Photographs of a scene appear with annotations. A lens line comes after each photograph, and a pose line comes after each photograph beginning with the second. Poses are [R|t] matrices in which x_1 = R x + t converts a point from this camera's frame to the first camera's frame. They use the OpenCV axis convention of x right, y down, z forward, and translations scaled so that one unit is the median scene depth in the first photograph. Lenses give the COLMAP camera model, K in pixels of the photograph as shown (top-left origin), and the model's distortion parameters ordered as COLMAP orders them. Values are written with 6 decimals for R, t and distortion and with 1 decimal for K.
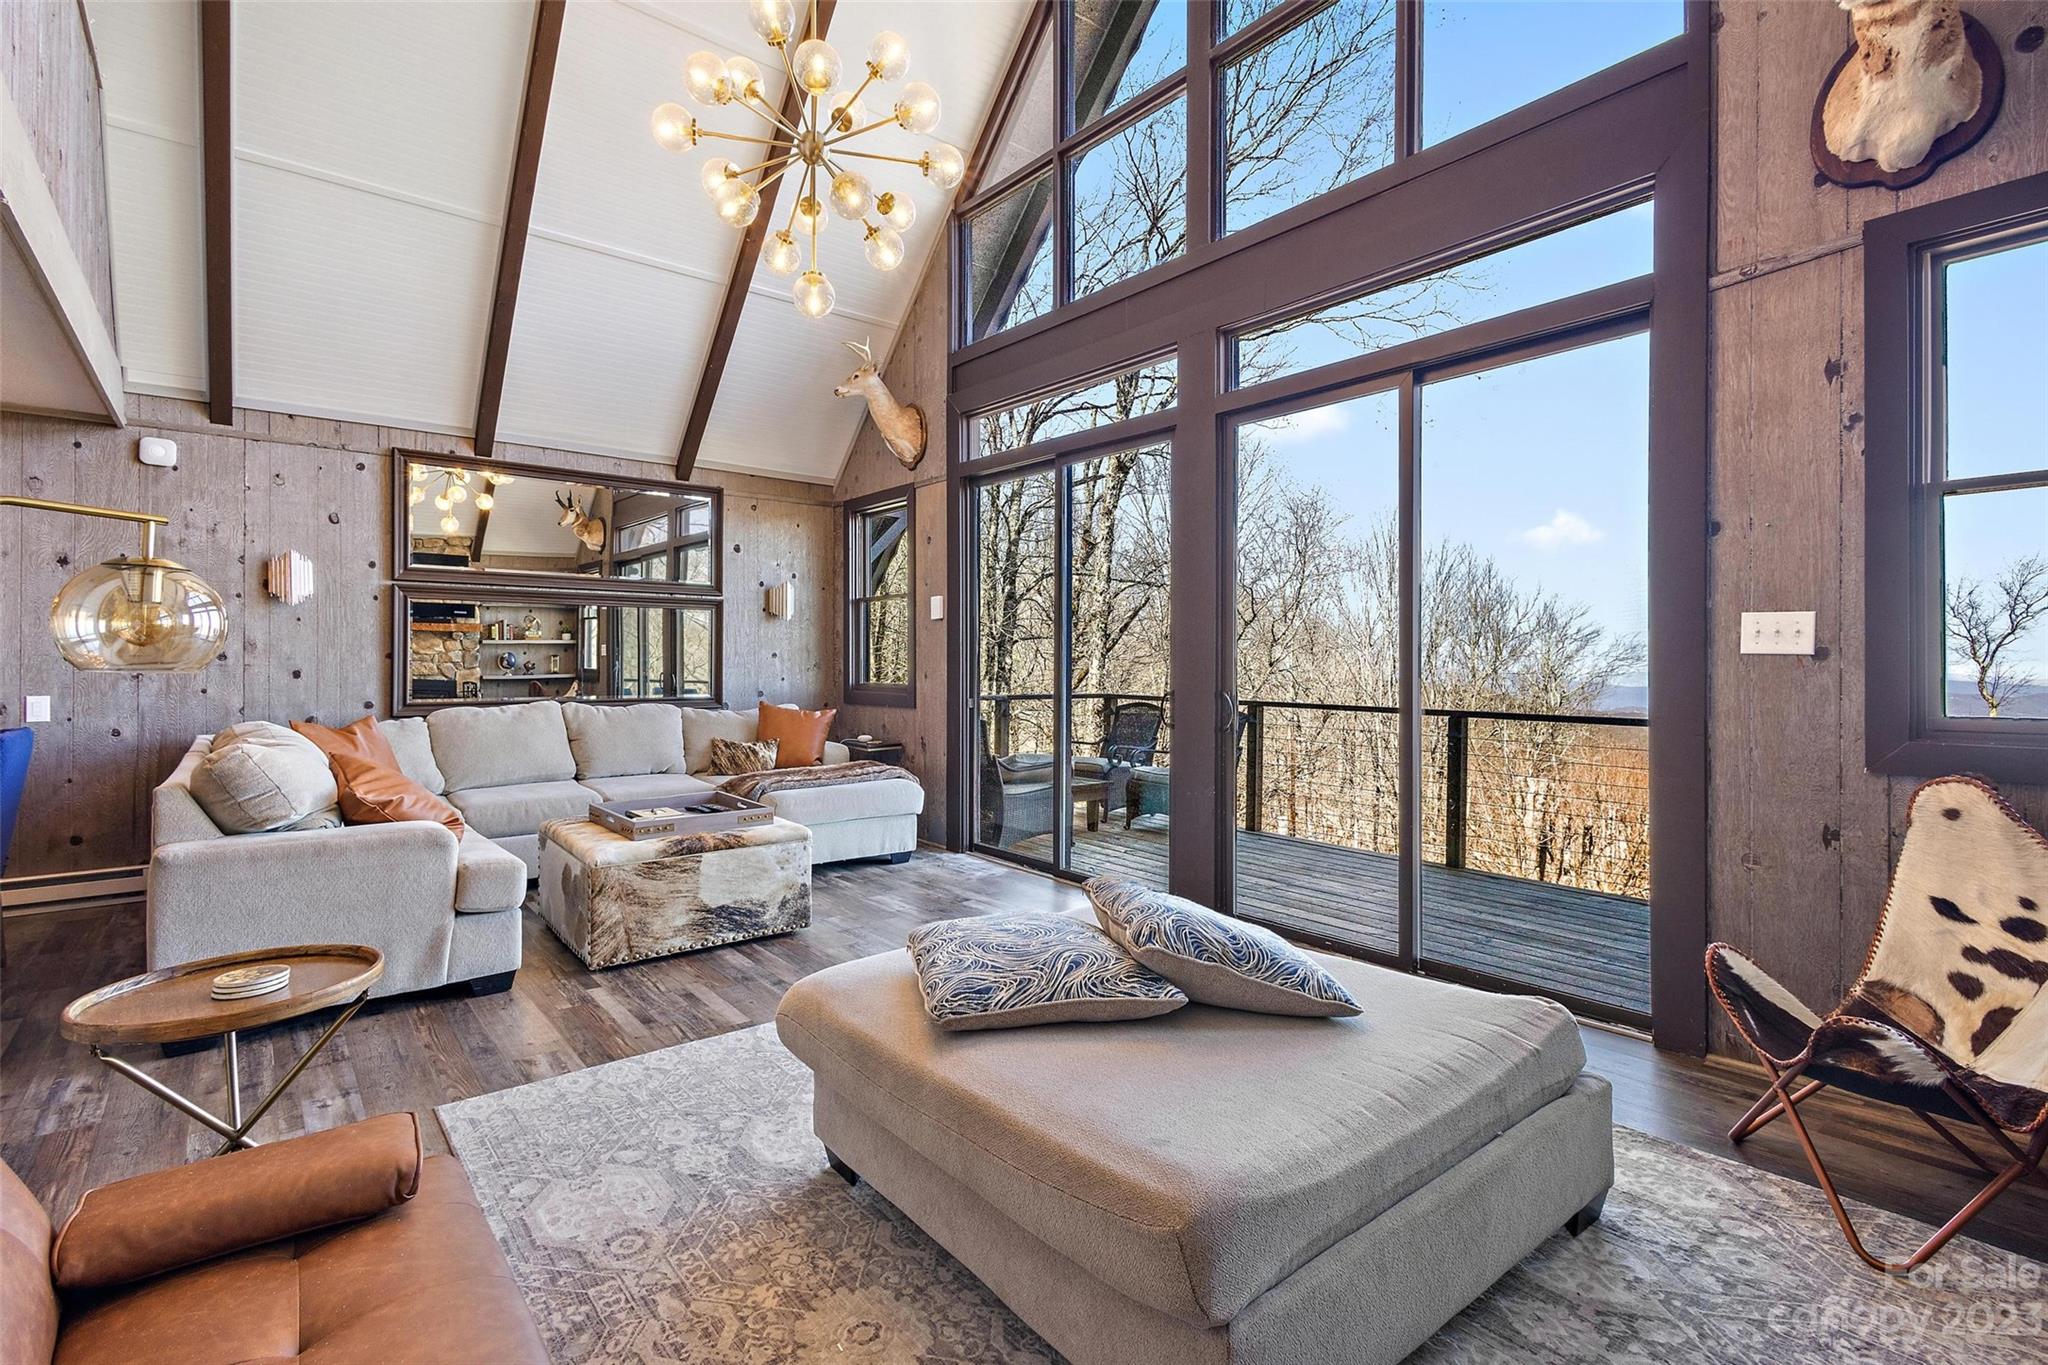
lens RADIAL K [[951.5, 0, 1022.8], [0, 951.5, 659.2], [0, 0, 1]] dist [0.010552, -0.000358]
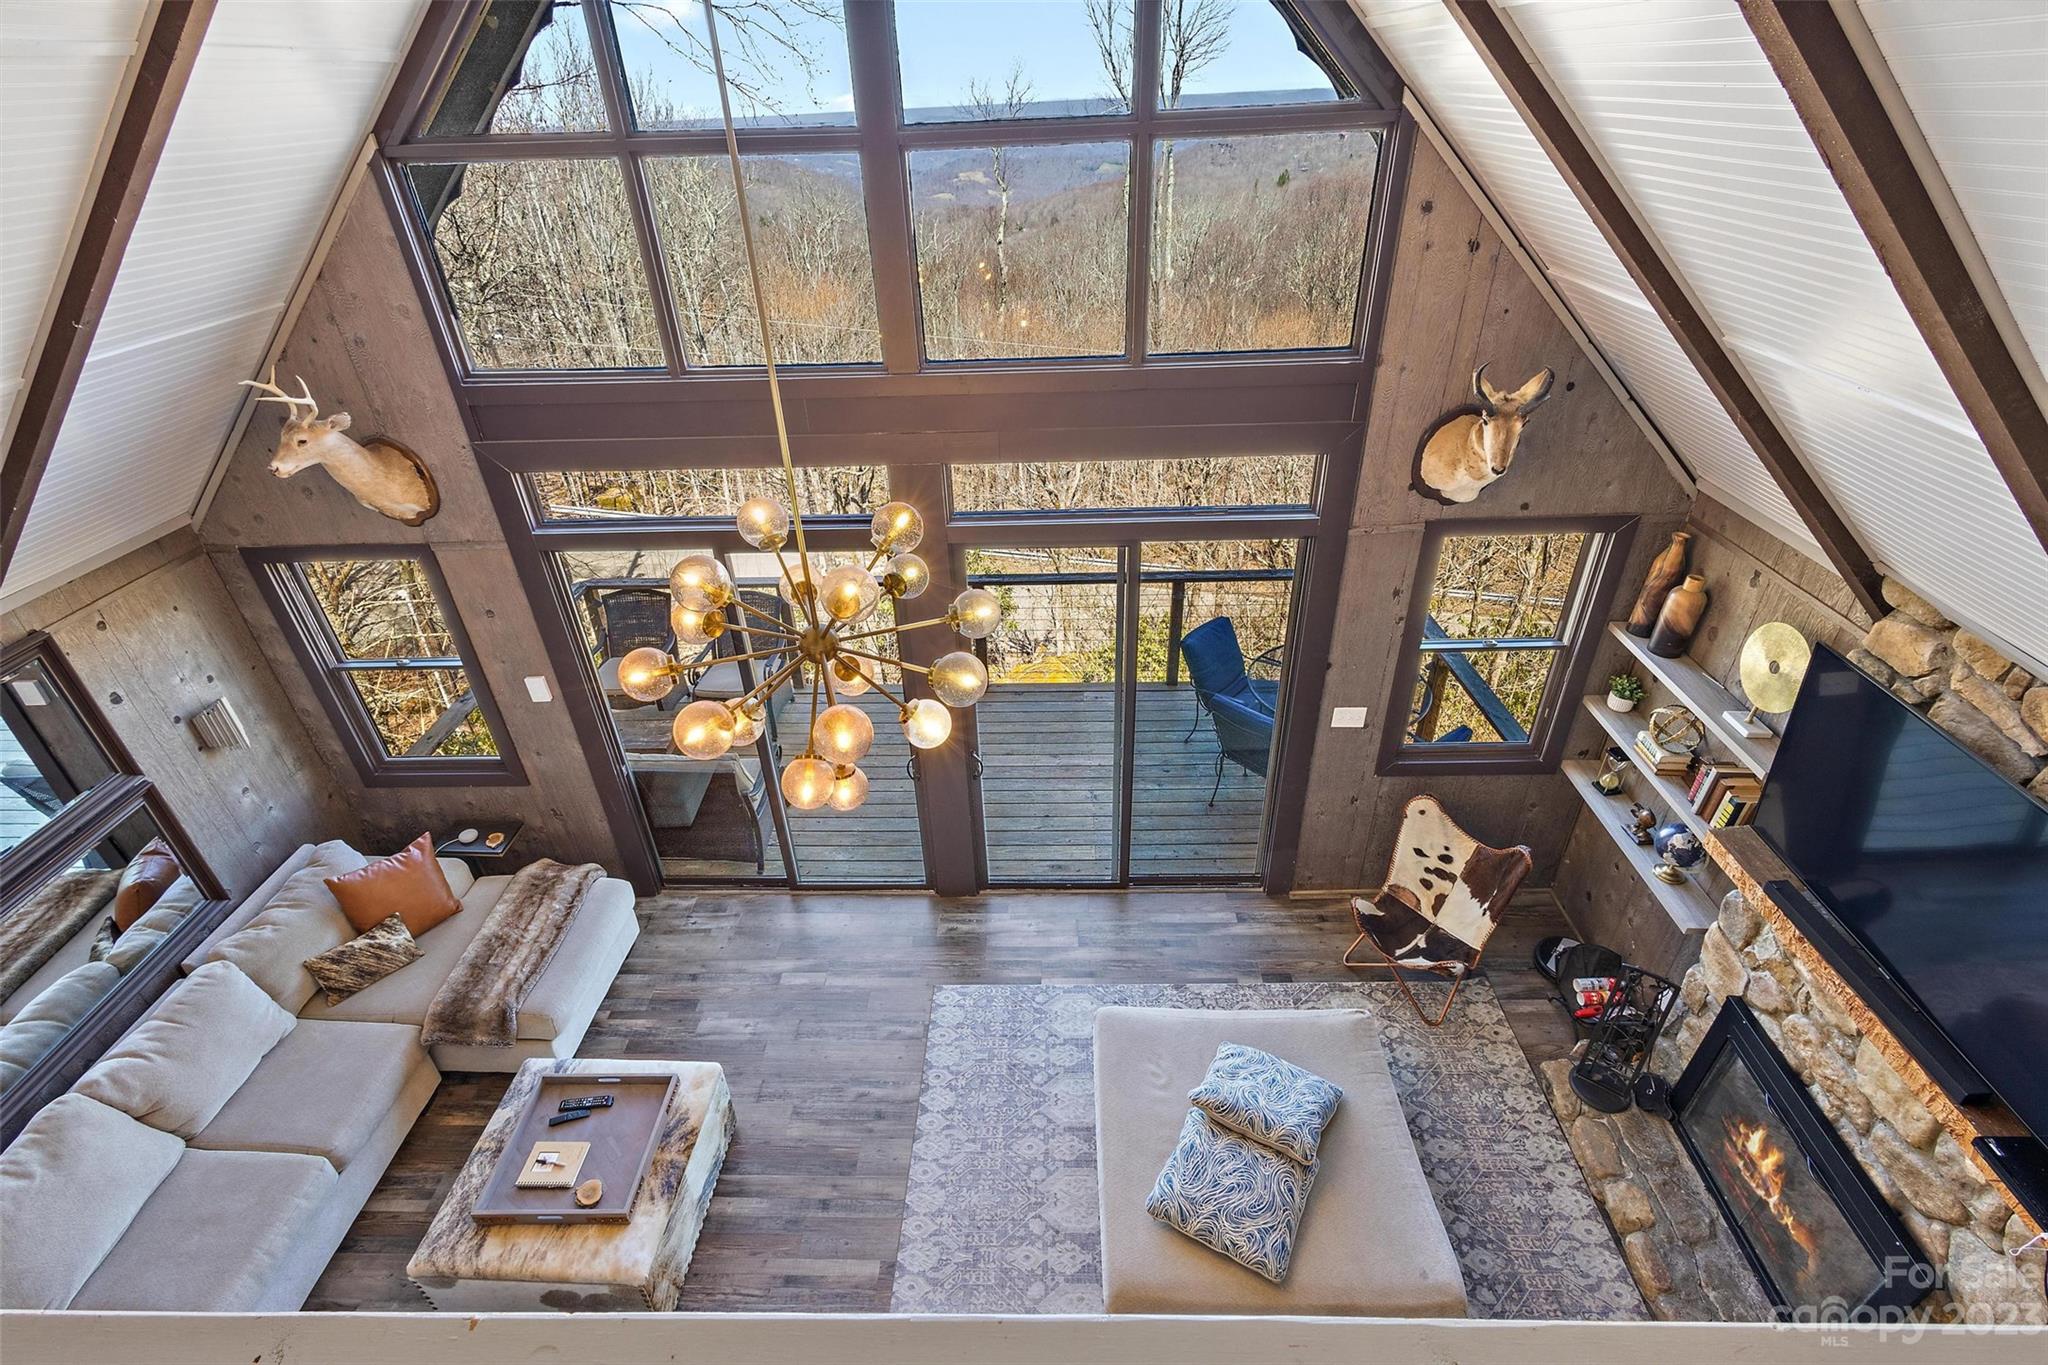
lens RADIAL K [[941.7, 0, 1021.1], [0, 941.7, 679.8], [0, 0, 1]] dist [0.010122, -0.000073]
pose [[0.655240, -0.425449, 0.624222, -0.431339], [0.034382, 0.842263, 0.537969, -0.650426], [-0.754638, -0.331037, 0.566513, 0.288183]]
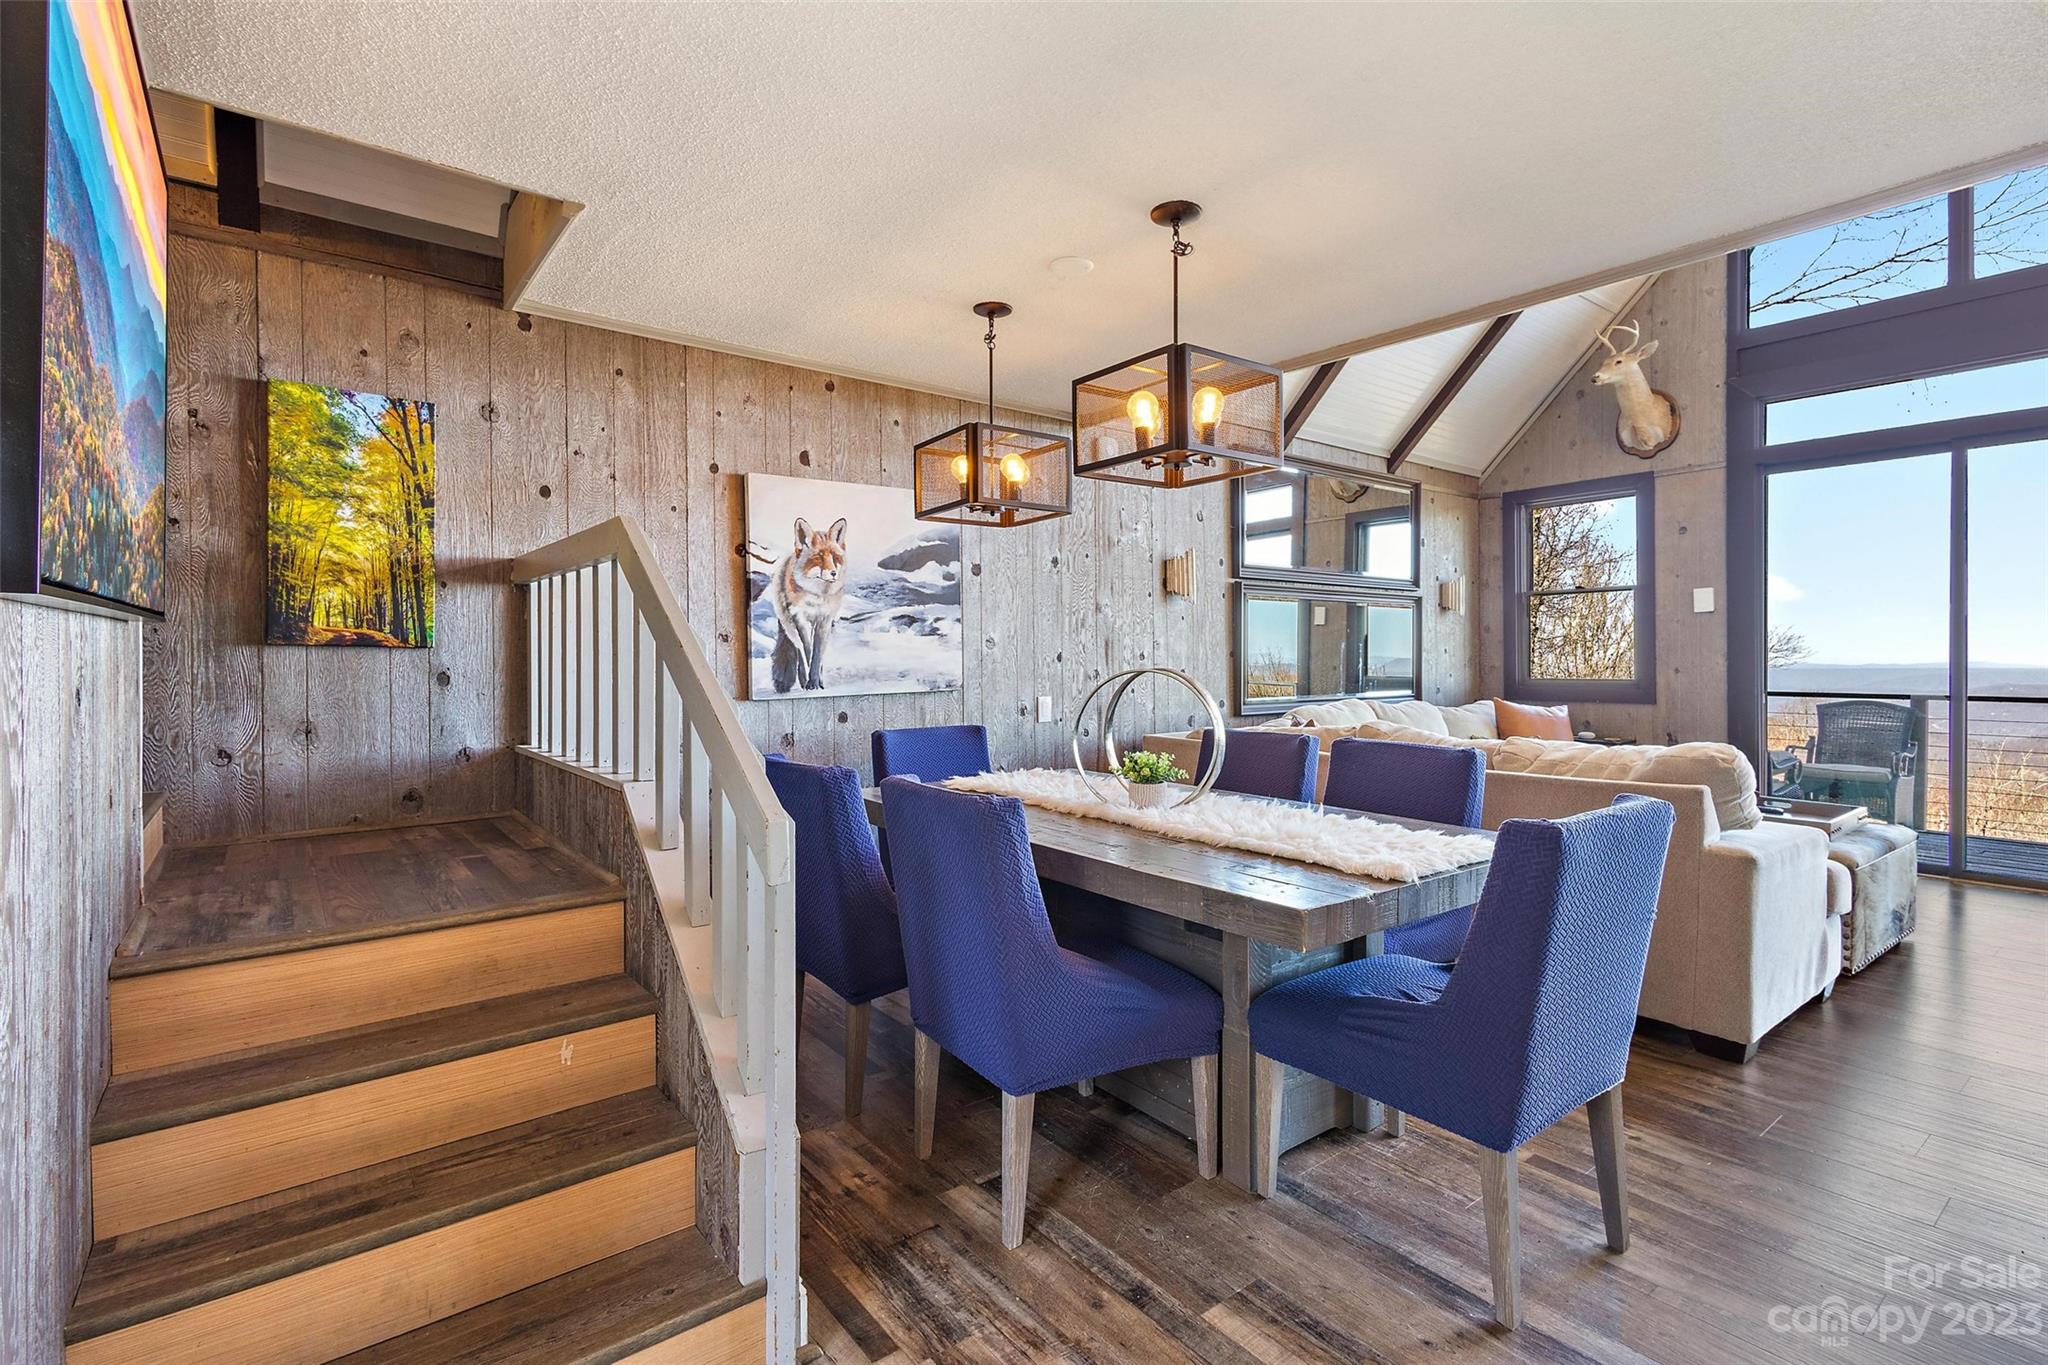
lens RADIAL K [[948.5, 0, 1016.1], [0, 948.5, 663.5], [0, 0, 1]] dist [0.011491, -0.001004]
pose [[0.999552, -0.008126, -0.028808, -1.014080], [0.008329, 0.999941, 0.006926, -0.002887], [0.028750, -0.007162, 0.999561, 0.007241]]
